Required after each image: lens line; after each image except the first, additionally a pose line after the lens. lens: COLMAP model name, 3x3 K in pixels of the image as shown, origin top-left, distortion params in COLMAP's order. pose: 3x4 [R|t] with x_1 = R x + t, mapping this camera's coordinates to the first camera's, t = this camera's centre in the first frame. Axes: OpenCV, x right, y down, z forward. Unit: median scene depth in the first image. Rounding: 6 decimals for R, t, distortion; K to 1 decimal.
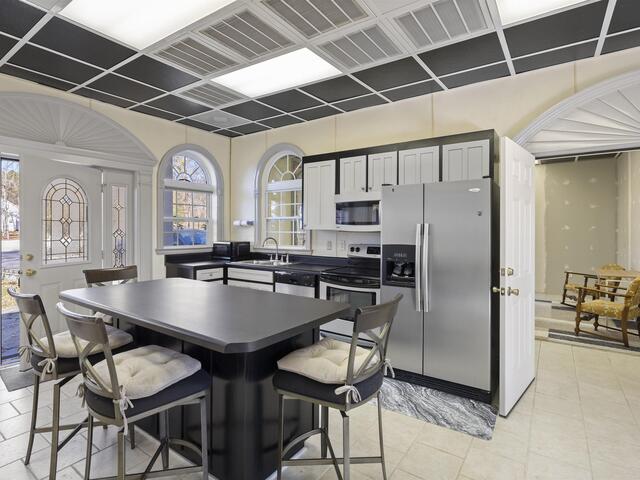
lens RADIAL K [[342.5, 0, 320.0], [0, 342.5, 230.0], [0, 0, 1]] dist [-0.000577, -0.001139]
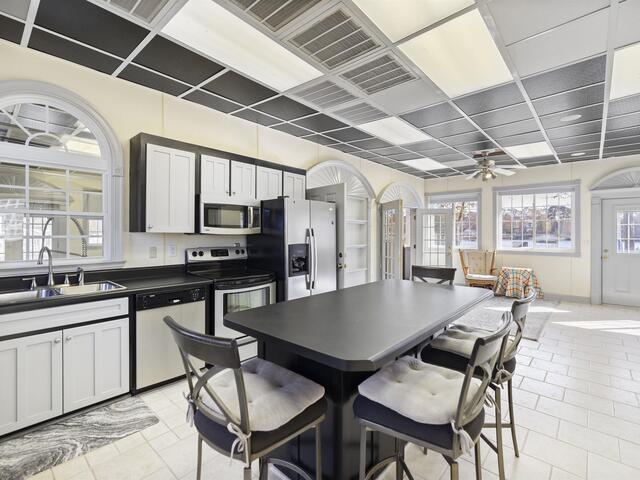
lens RADIAL K [[307.6, 0, 318.4], [0, 307.6, 234.4], [0, 0, 1]] dist [0.006699, 0.000750]
pose [[0.112741, -0.012194, 0.993550, -0.727192], [-0.001530, 0.999921, 0.012446, -0.006780], [-0.993623, -0.002924, 0.112713, 0.609473]]
